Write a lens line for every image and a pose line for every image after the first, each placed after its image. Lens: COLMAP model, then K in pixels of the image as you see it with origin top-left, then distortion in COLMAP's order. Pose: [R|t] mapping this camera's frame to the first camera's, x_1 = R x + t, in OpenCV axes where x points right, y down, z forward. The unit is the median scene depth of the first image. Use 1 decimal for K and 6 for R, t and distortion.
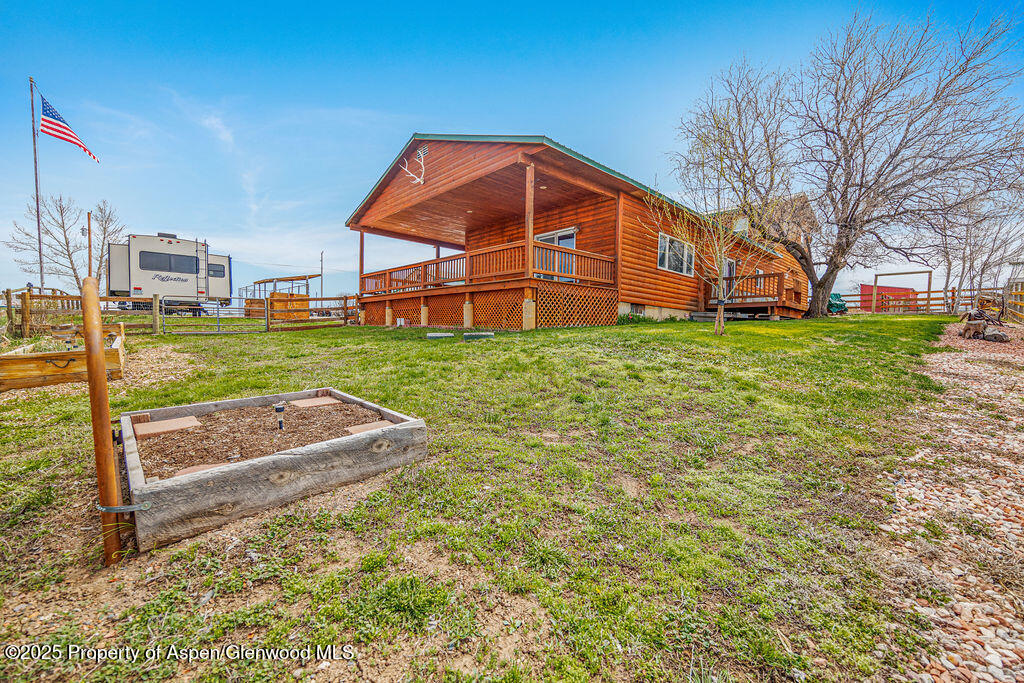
lens RADIAL K [[410.5, 0, 512.0], [0, 410.5, 341.5], [0, 0, 1]] dist [0.002241, -0.000052]
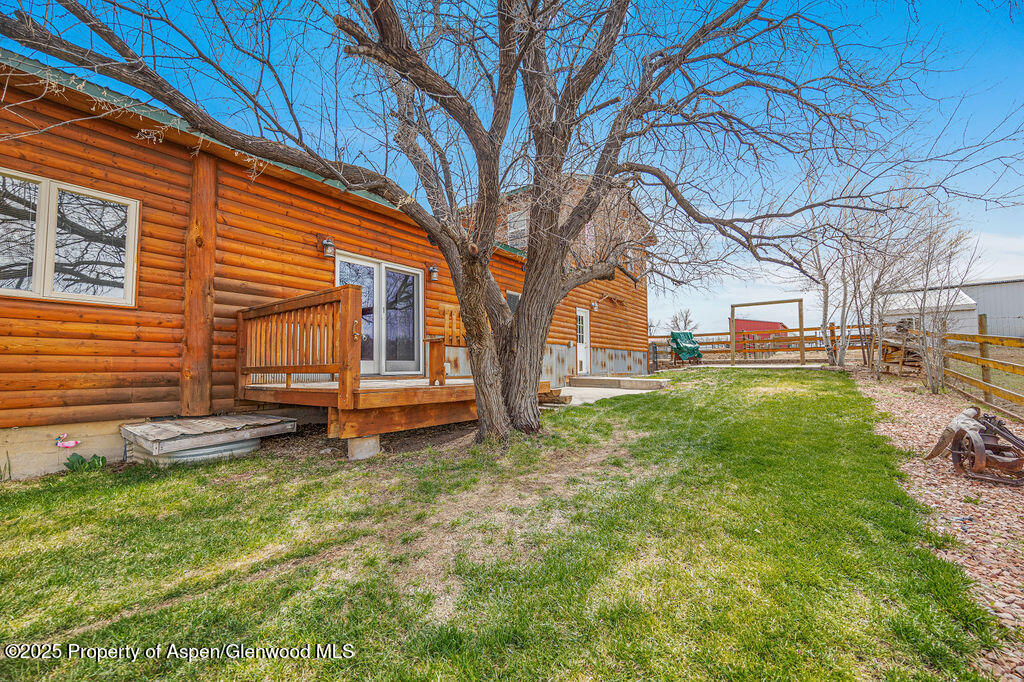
lens RADIAL K [[410.5, 0, 512.0], [0, 410.5, 341.0], [0, 0, 1]] dist [0.002241, -0.000052]
pose [[0.983131, -0.018663, 0.181949, 0.442056], [0.033880, 0.996147, -0.080887, -0.066390], [-0.179739, 0.085687, 0.979975, 0.445315]]
